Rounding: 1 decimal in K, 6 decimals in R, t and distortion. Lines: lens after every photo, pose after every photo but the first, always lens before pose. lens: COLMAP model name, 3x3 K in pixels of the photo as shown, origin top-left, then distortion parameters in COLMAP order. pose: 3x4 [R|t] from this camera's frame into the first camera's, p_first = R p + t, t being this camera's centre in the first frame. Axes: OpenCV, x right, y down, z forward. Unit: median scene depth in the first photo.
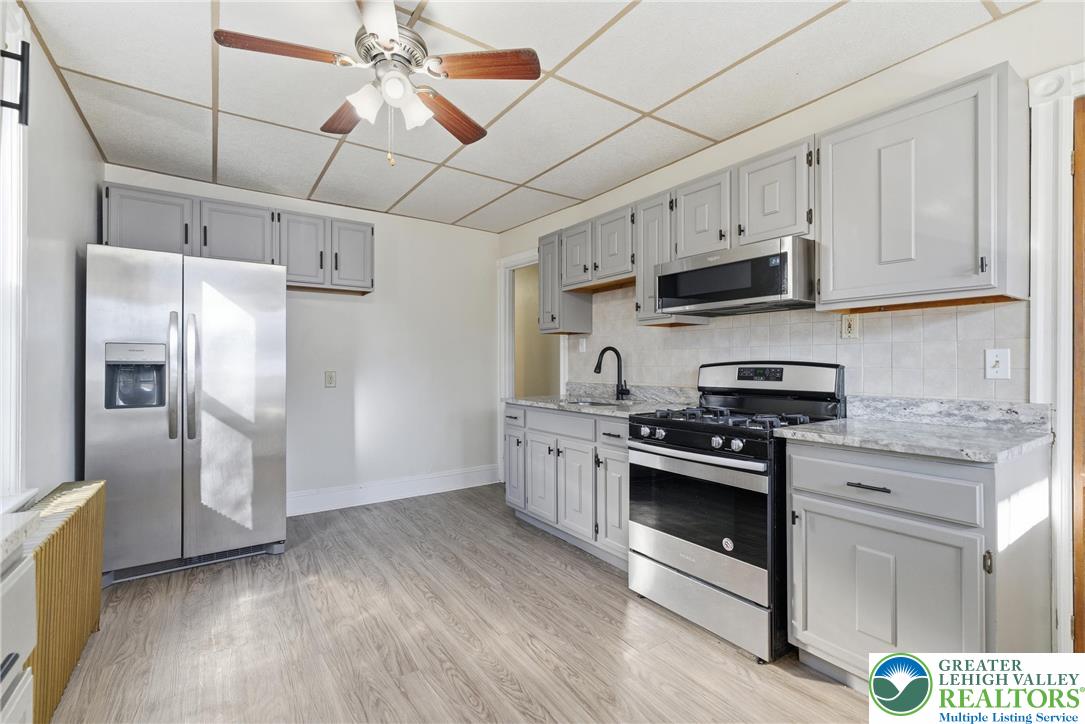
lens RADIAL K [[503.2, 0, 542.5], [0, 503.2, 362.0], [0, 0, 1]] dist [-0.000304, 0.000025]
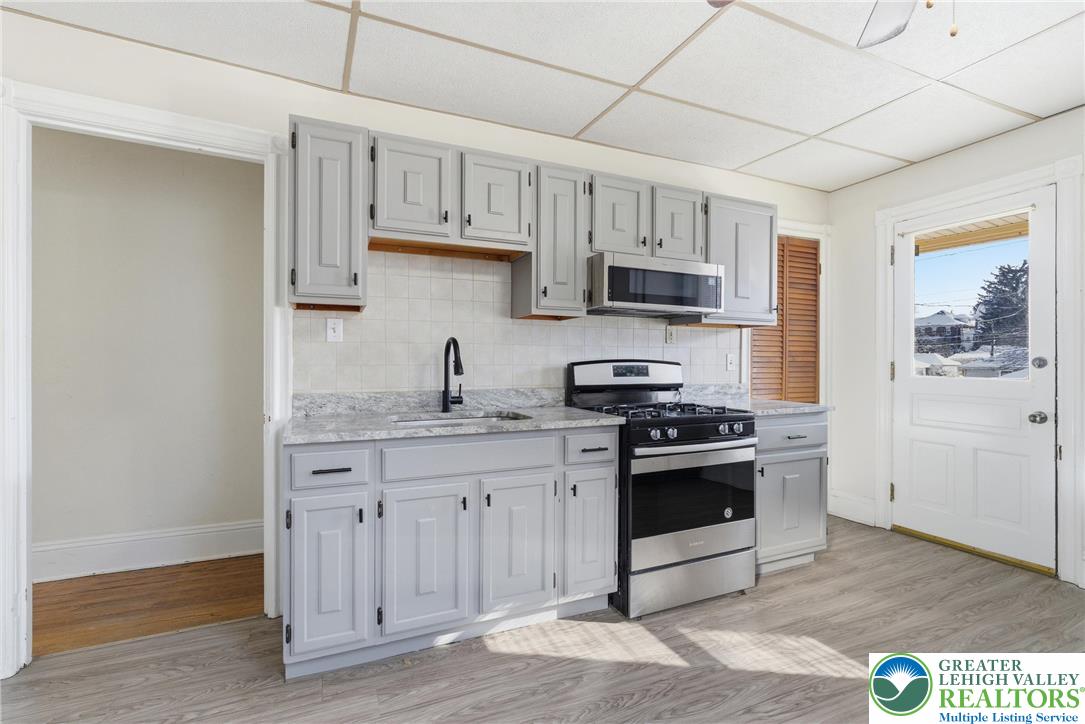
lens RADIAL K [[499.3, 0, 542.5], [0, 499.3, 362.0], [0, 0, 1]] dist [-0.002443, -0.000047]
pose [[0.161434, 0.000621, 0.986883, -0.712449], [-0.005064, 0.999987, 0.000200, 0.004642], [-0.986870, -0.005030, 0.161435, 1.016669]]
